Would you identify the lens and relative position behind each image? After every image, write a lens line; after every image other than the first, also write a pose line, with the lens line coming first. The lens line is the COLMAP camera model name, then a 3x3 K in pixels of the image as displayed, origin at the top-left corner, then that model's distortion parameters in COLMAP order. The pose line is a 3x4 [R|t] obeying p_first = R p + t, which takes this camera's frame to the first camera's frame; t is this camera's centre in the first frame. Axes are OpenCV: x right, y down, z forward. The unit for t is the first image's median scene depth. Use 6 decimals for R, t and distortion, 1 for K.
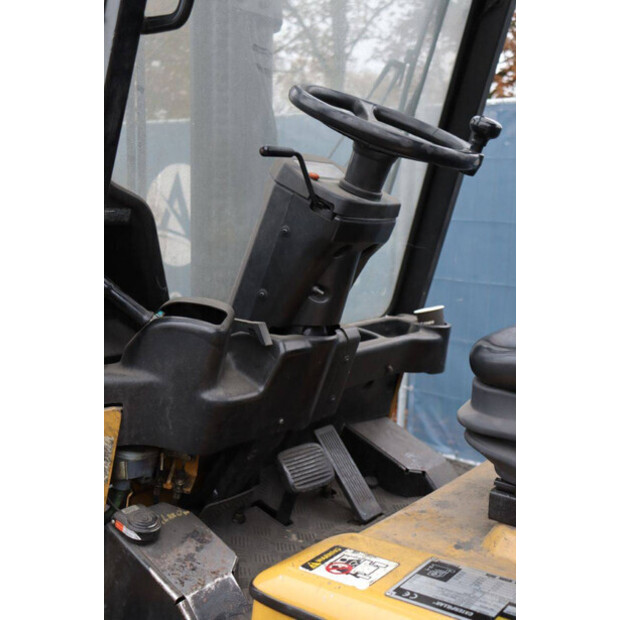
lens RADIAL K [[800.1, 0, 310.0], [0, 800.1, 310.0], [0, 0, 1]] dist [0.028912, 0.058470]
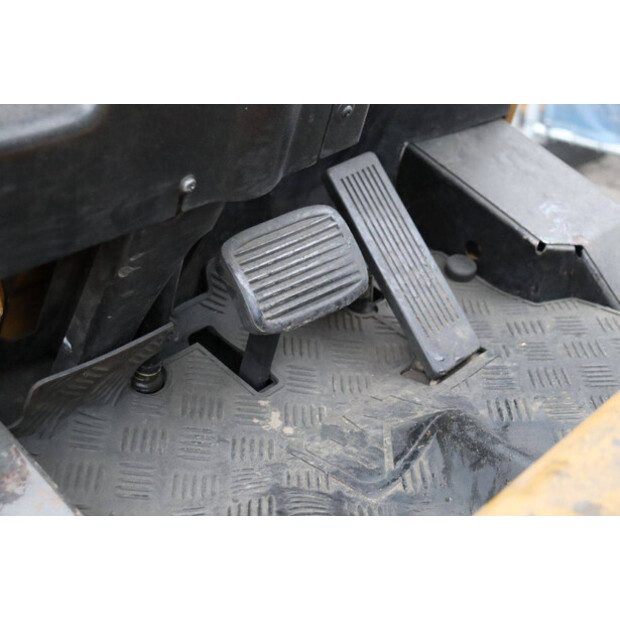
lens RADIAL K [[984.5, 0, 310.0], [0, 984.5, 310.0], [0, 0, 1]] dist [0.131600, 0.076191]
pose [[0.993683, -0.004587, -0.112132, 0.059116], [0.044208, 0.934374, 0.353541, 0.032339], [0.103151, -0.356265, 0.928674, 0.496881]]
